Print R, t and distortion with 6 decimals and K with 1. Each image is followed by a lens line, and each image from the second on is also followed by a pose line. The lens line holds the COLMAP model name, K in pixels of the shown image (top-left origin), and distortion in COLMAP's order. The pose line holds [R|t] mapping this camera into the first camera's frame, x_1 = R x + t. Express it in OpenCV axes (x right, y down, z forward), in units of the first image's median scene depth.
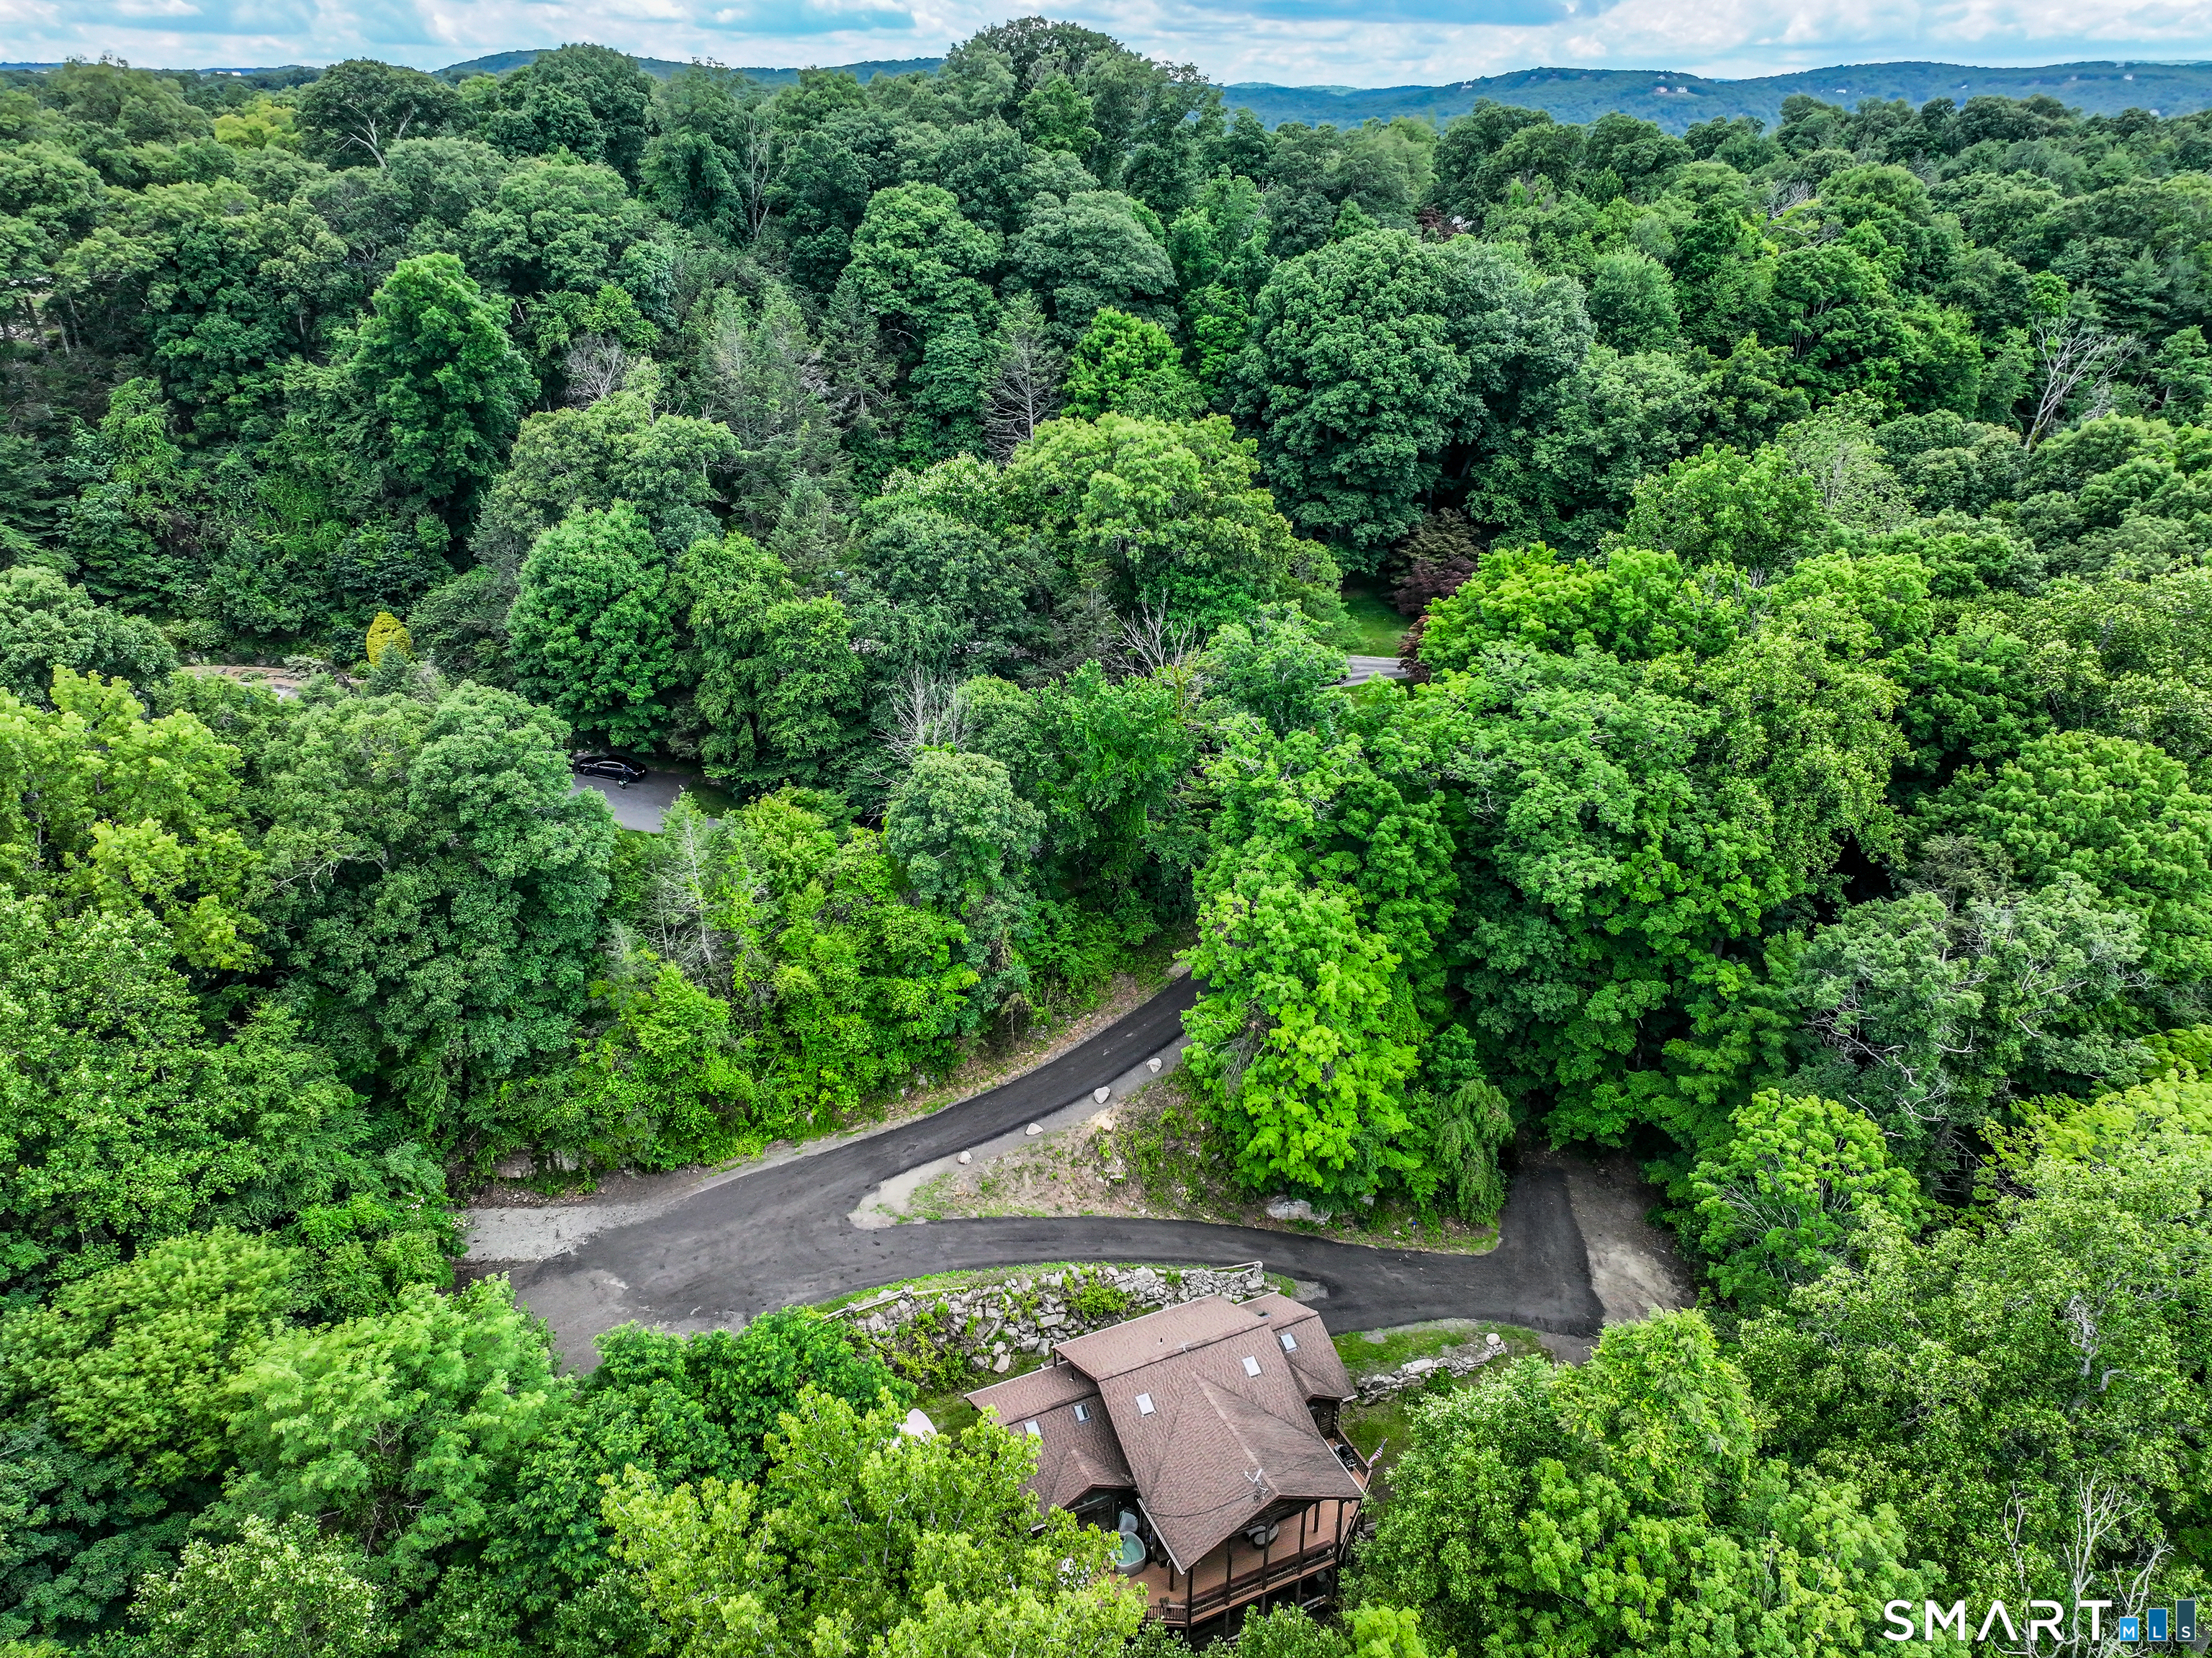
lens RADIAL K [[1556.7, 0, 1113.0], [0, 1556.7, 817.5], [0, 0, 1]] dist [0.002845, 0.015252]
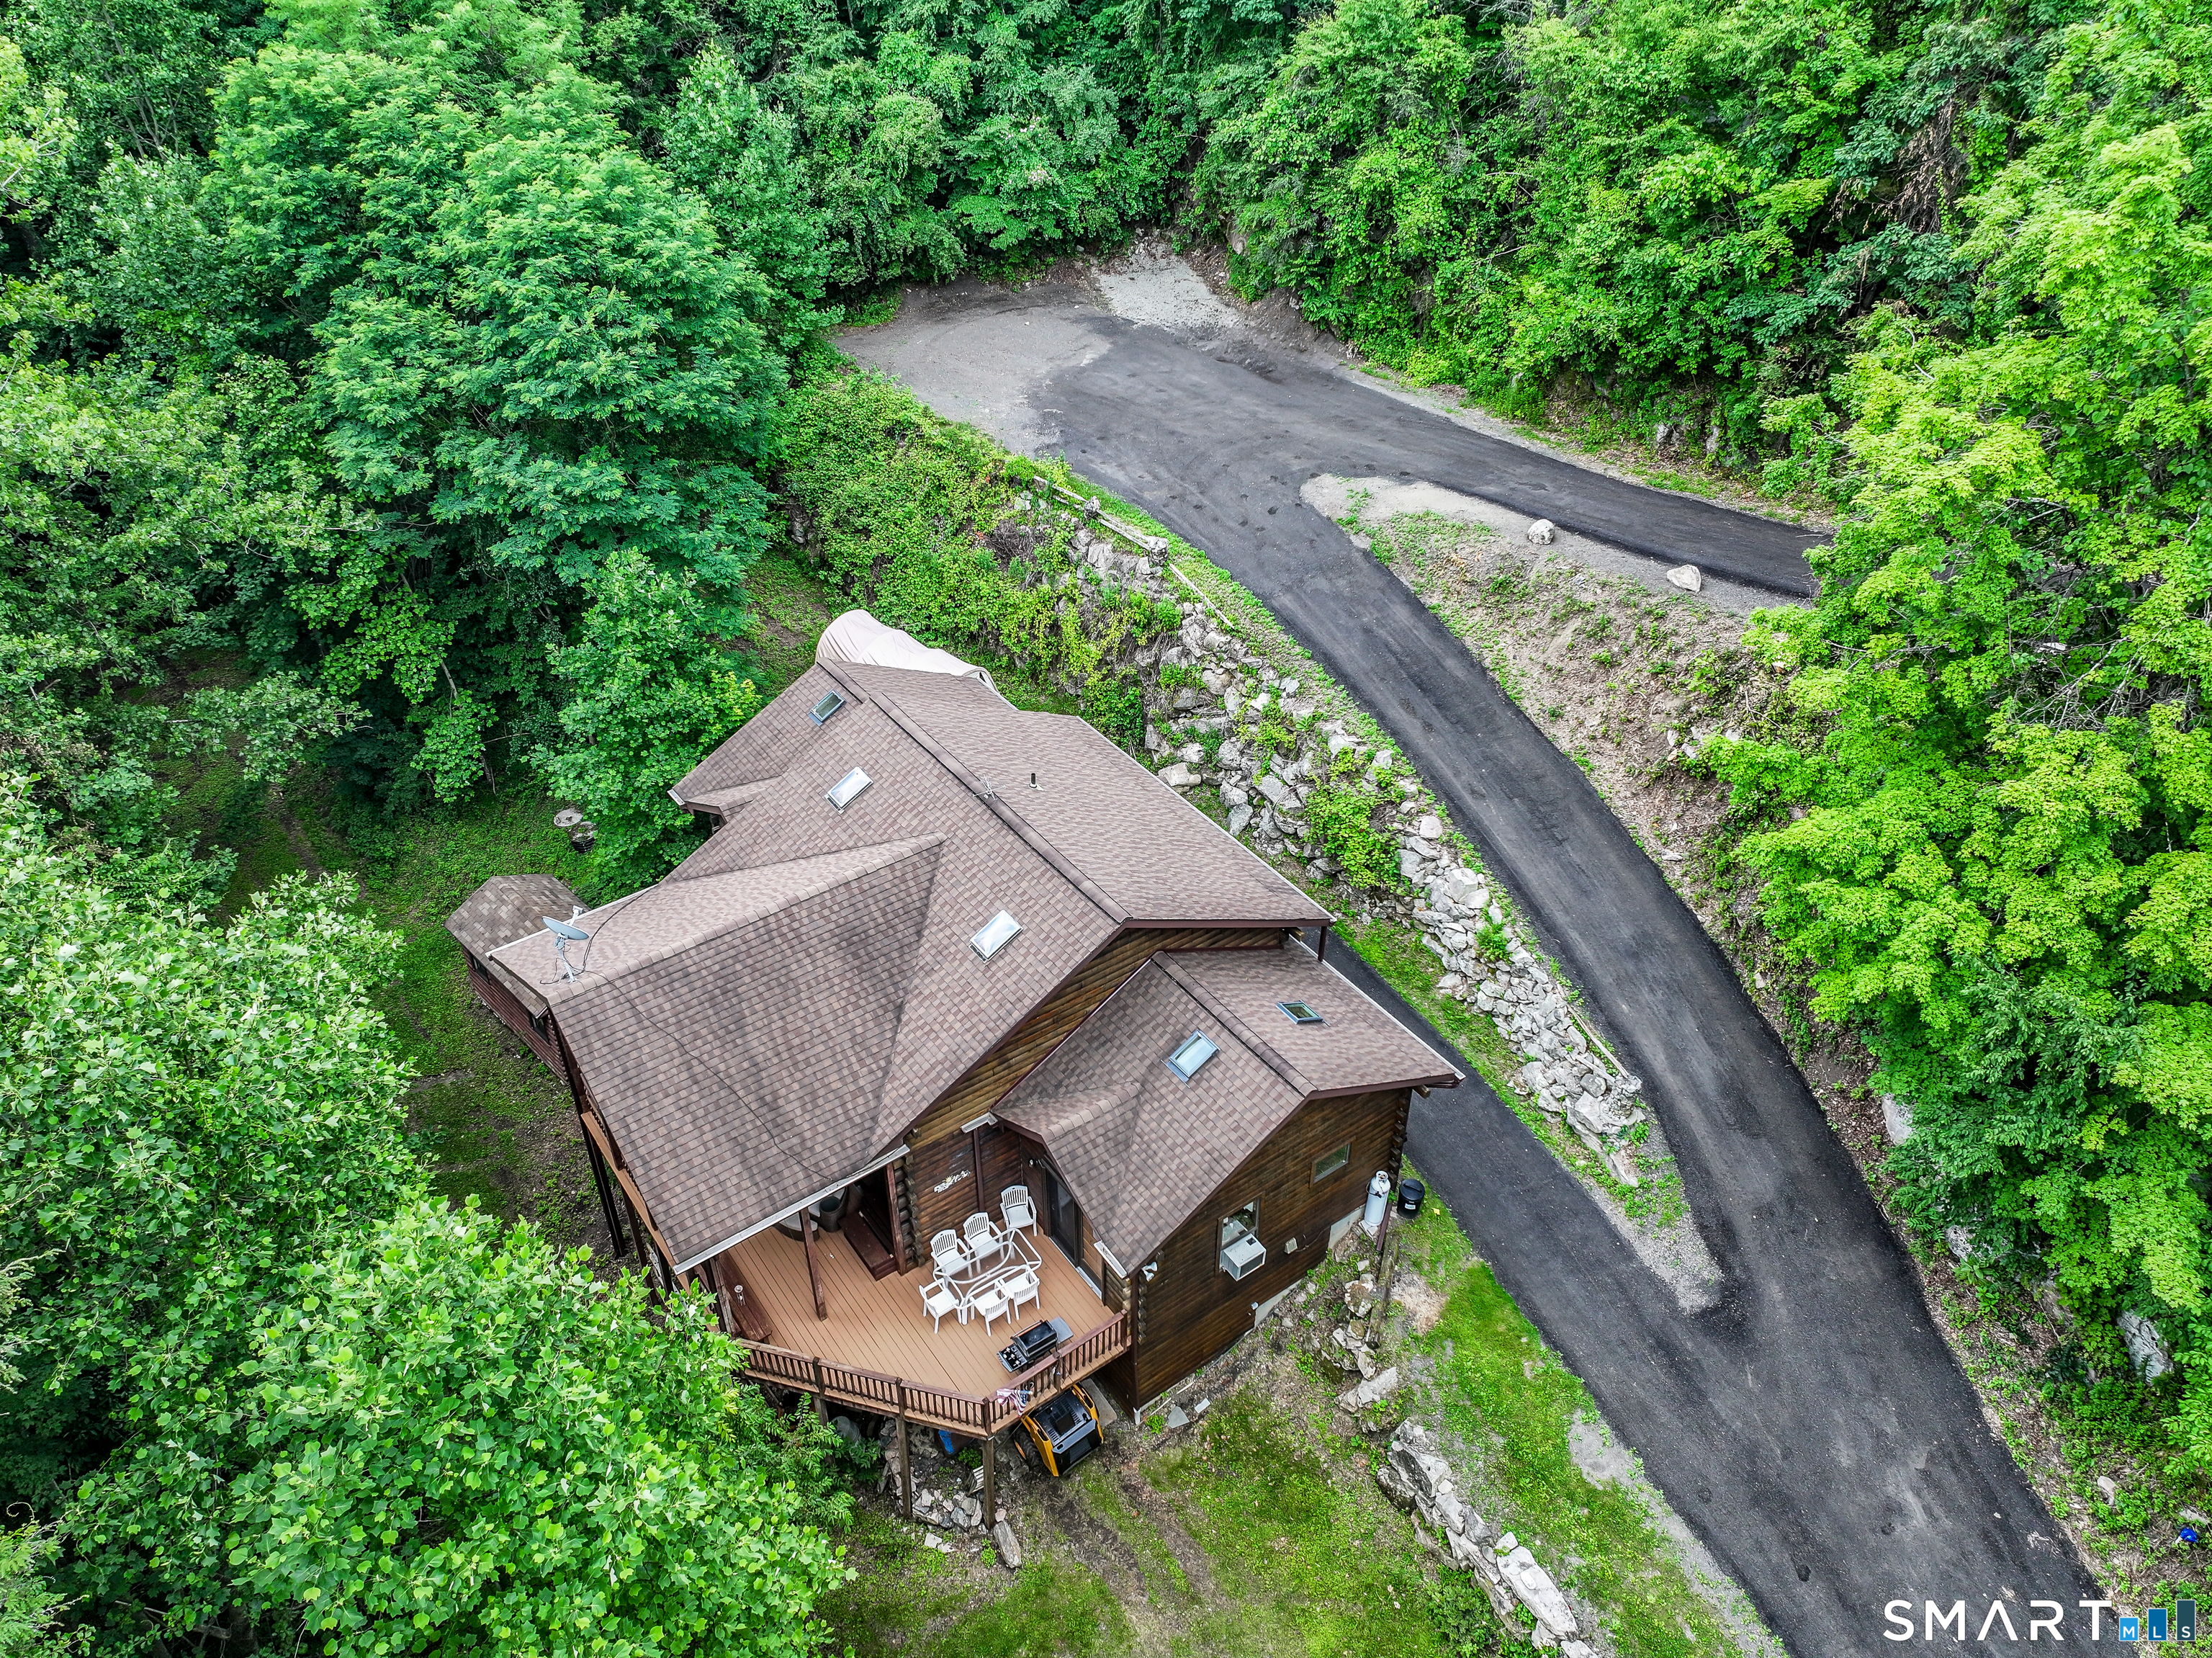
lens RADIAL K [[1556.7, 0, 1113.0], [0, 1556.7, 817.5], [0, 0, 1]] dist [0.002845, 0.015252]
pose [[0.189397, 0.585965, -0.787892, 0.298009], [-0.413378, 0.775424, 0.477322, 0.106696], [0.890645, 0.235293, 0.389088, 0.683747]]
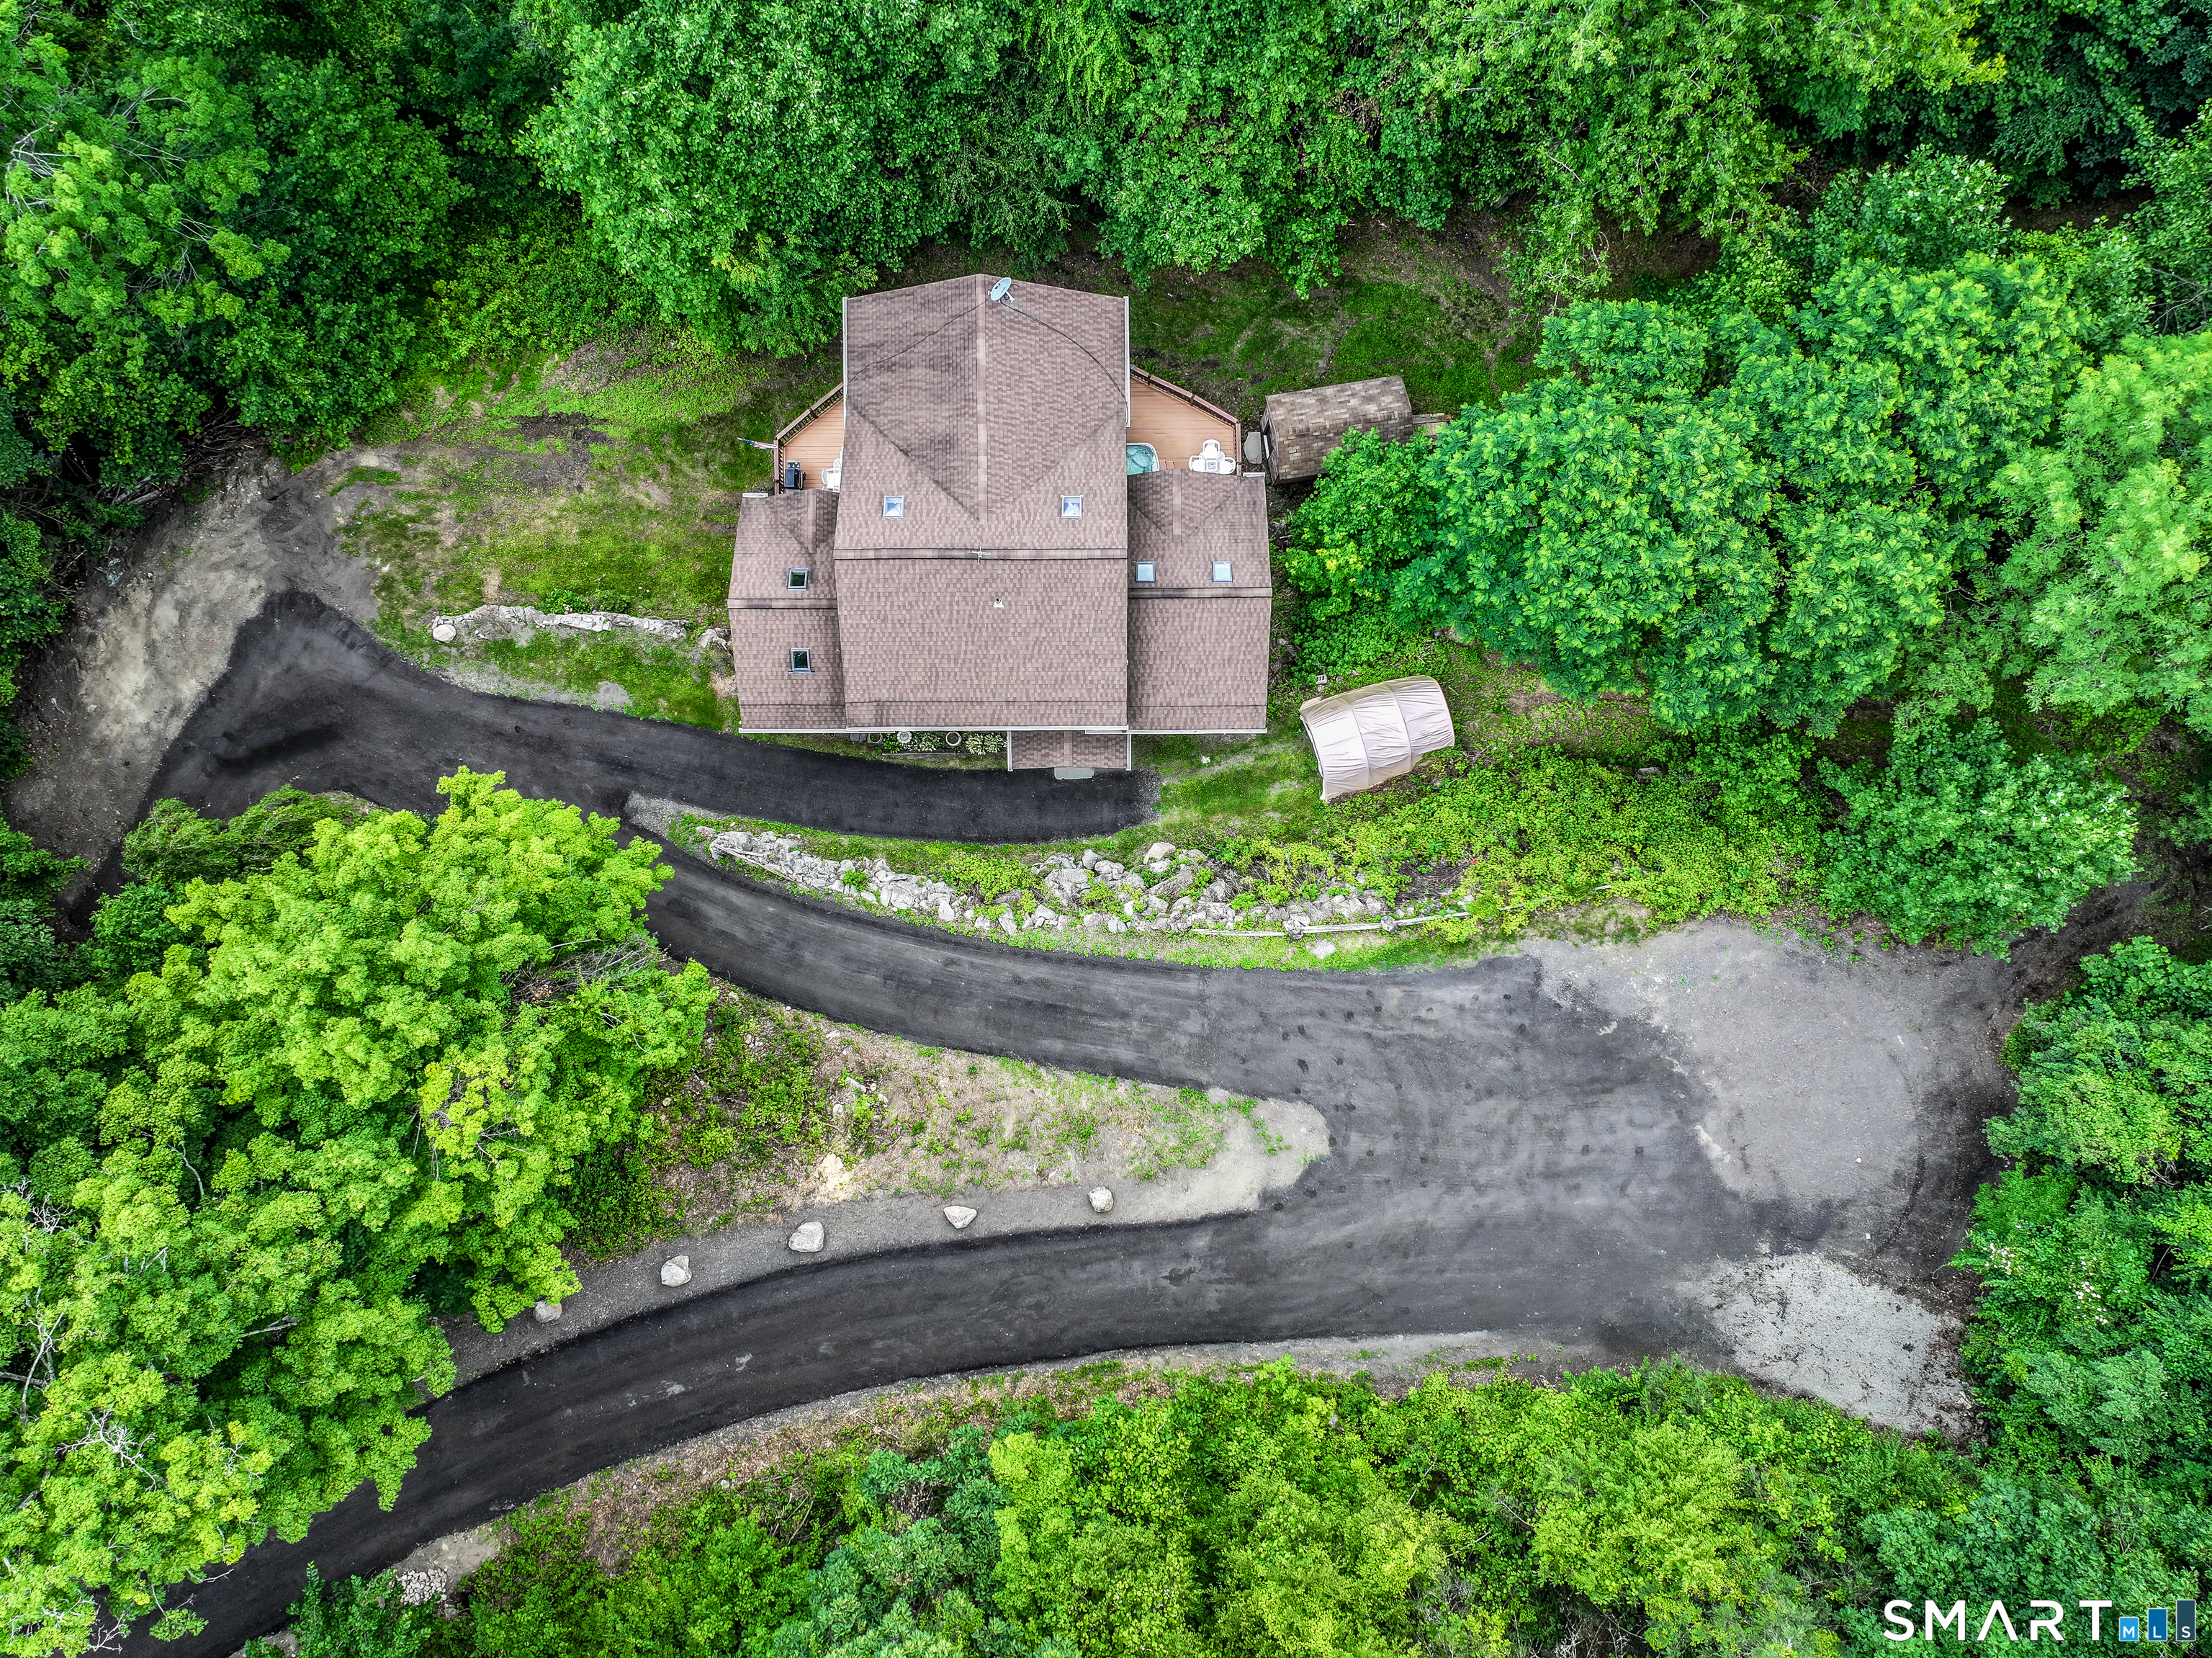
lens RADIAL K [[1556.7, 0, 1113.0], [0, 1556.7, 817.5], [0, 0, 1]] dist [0.002845, 0.015252]
pose [[-0.908521, -0.417833, -0.002167, -0.039307], [0.167772, -0.369536, 0.913945, -0.226195], [-0.382677, 0.829975, 0.405832, 0.632478]]
